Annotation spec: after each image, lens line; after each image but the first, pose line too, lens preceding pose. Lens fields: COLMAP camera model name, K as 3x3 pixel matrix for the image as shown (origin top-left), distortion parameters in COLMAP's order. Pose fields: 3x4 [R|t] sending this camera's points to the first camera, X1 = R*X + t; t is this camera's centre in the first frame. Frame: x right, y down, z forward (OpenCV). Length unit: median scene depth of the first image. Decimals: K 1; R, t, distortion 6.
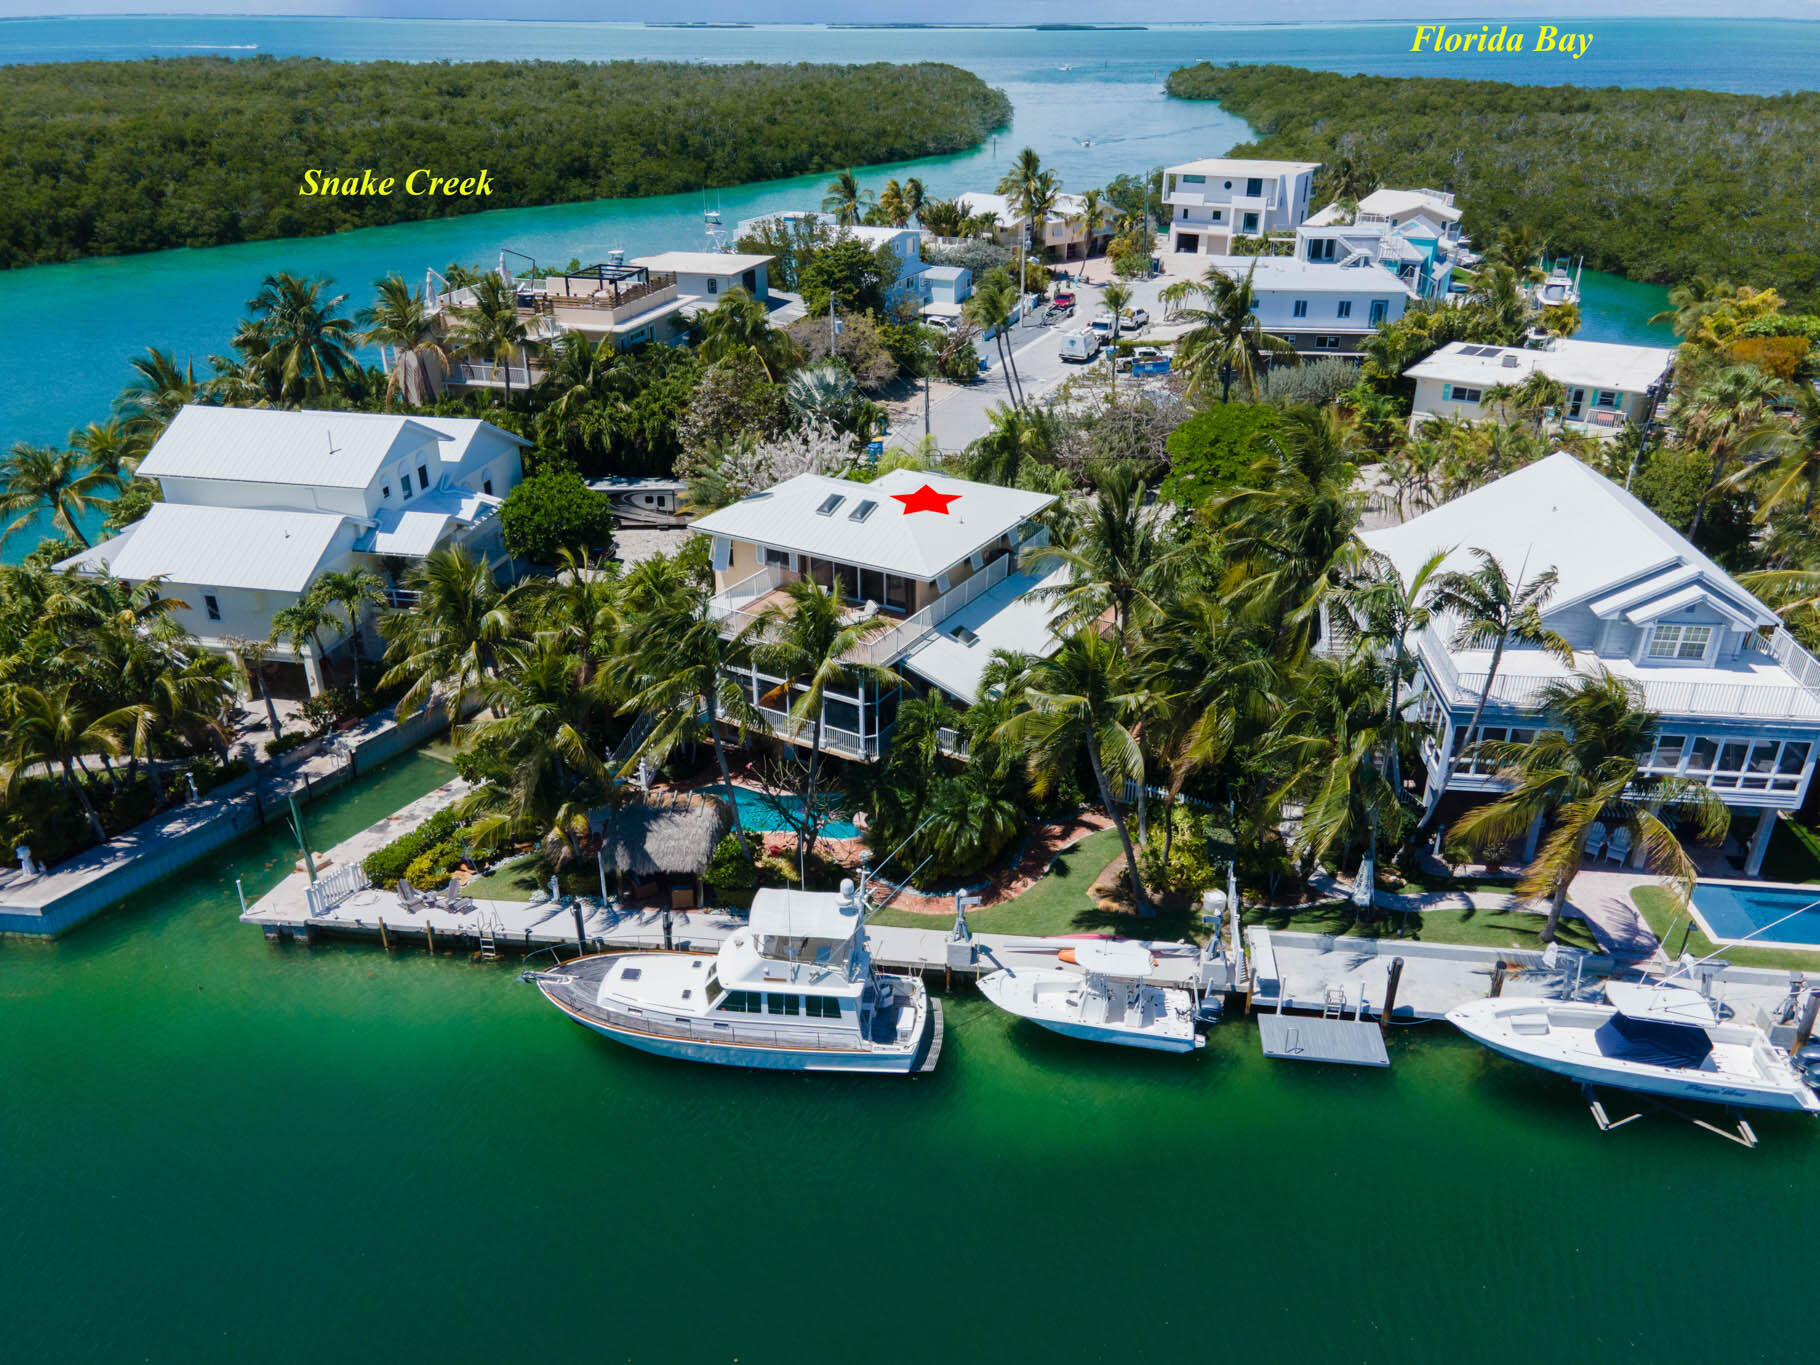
lens RADIAL K [[1252.2, 0, 910.0], [0, 1252.2, 682.5], [0, 0, 1]] dist [0.026442, 0.003597]
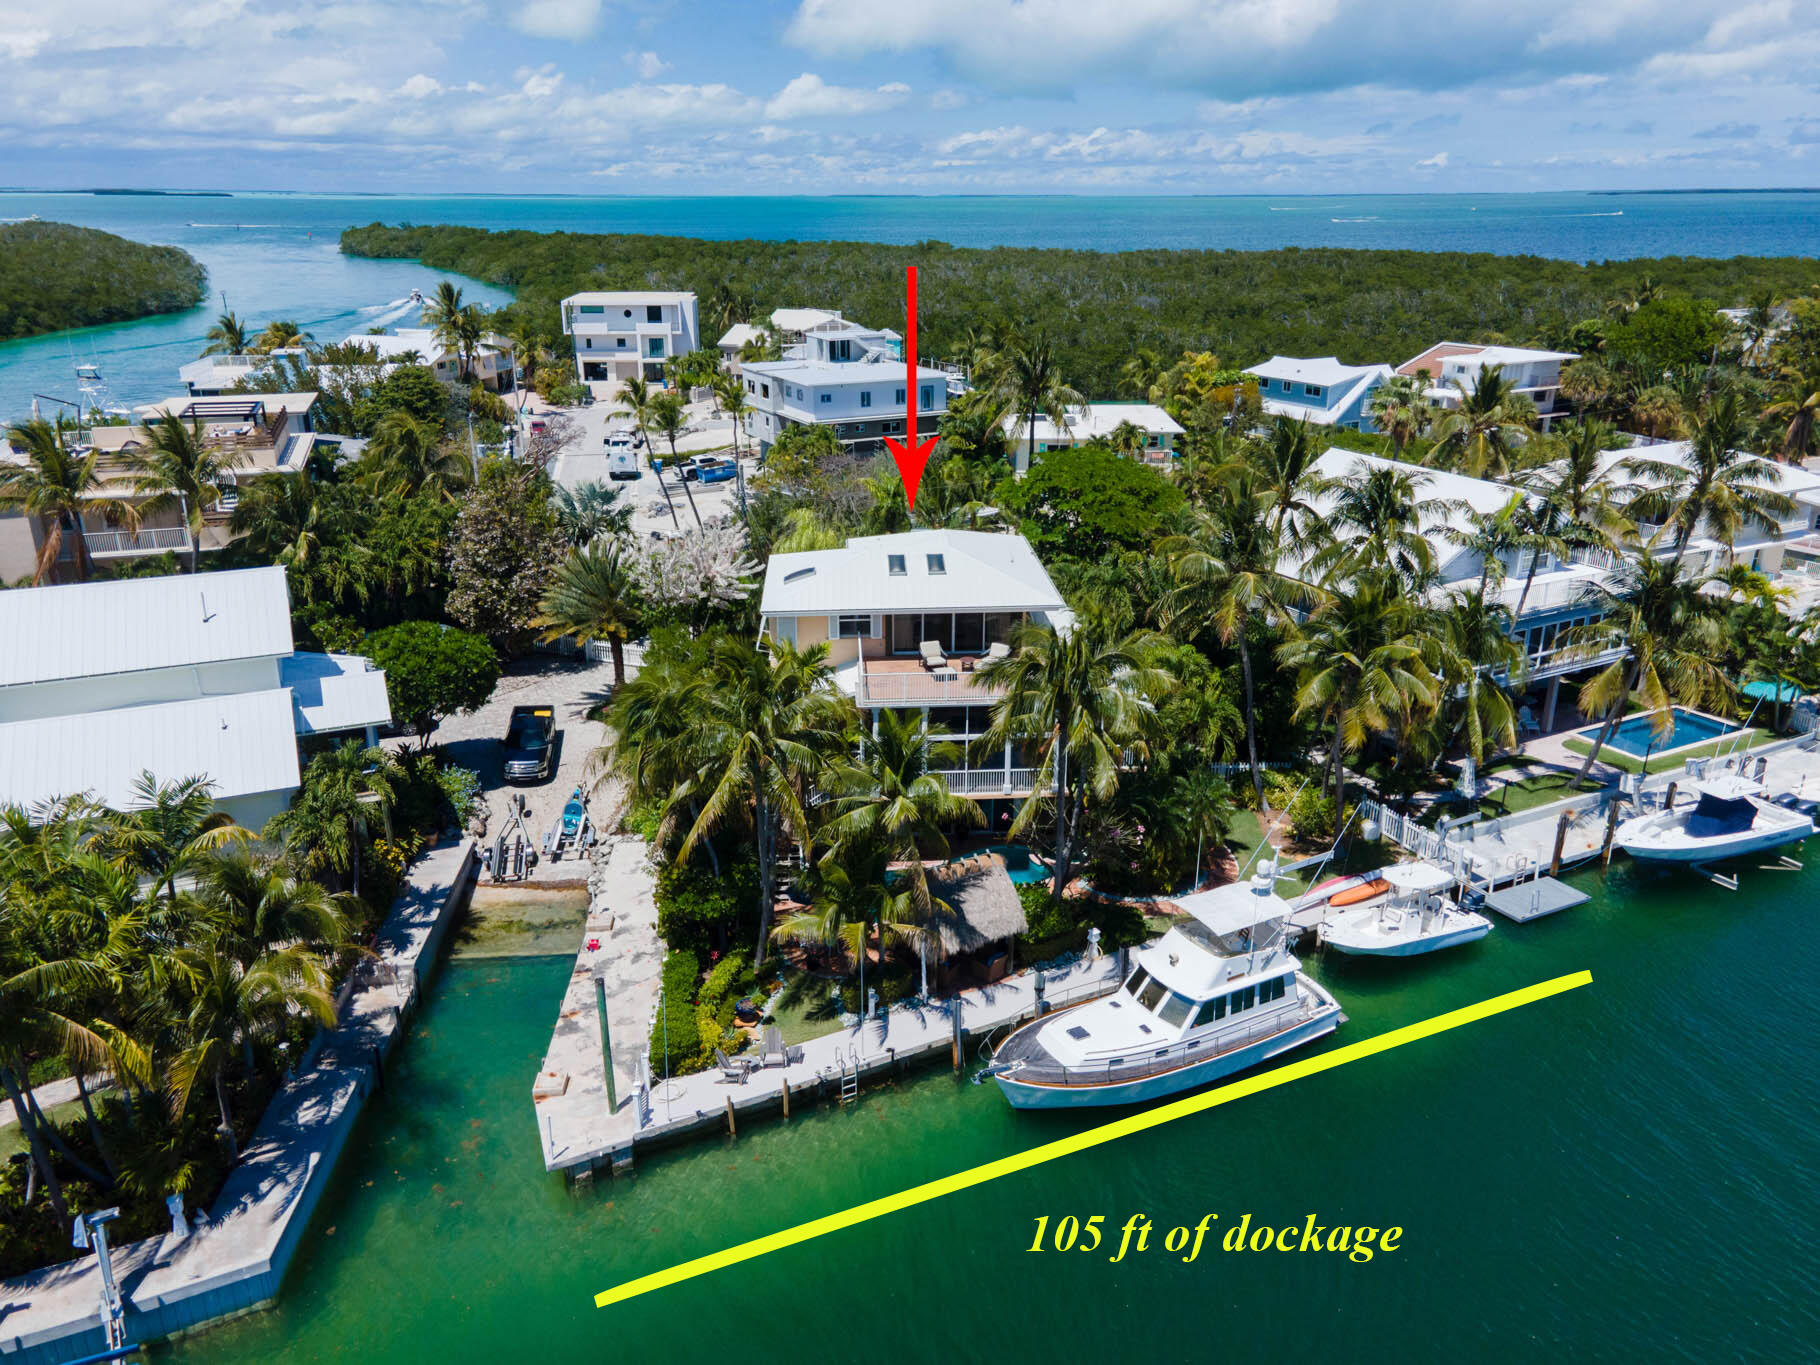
lens RADIAL K [[1291.0, 0, 910.0], [0, 1291.0, 682.5], [0, 0, 1]] dist [0.017053, 0.008297]
pose [[0.841133, -0.192730, 0.505323, -0.654750], [0.248975, 0.967443, -0.045448, -0.005373], [-0.480112, 0.164040, 0.861733, 0.165465]]
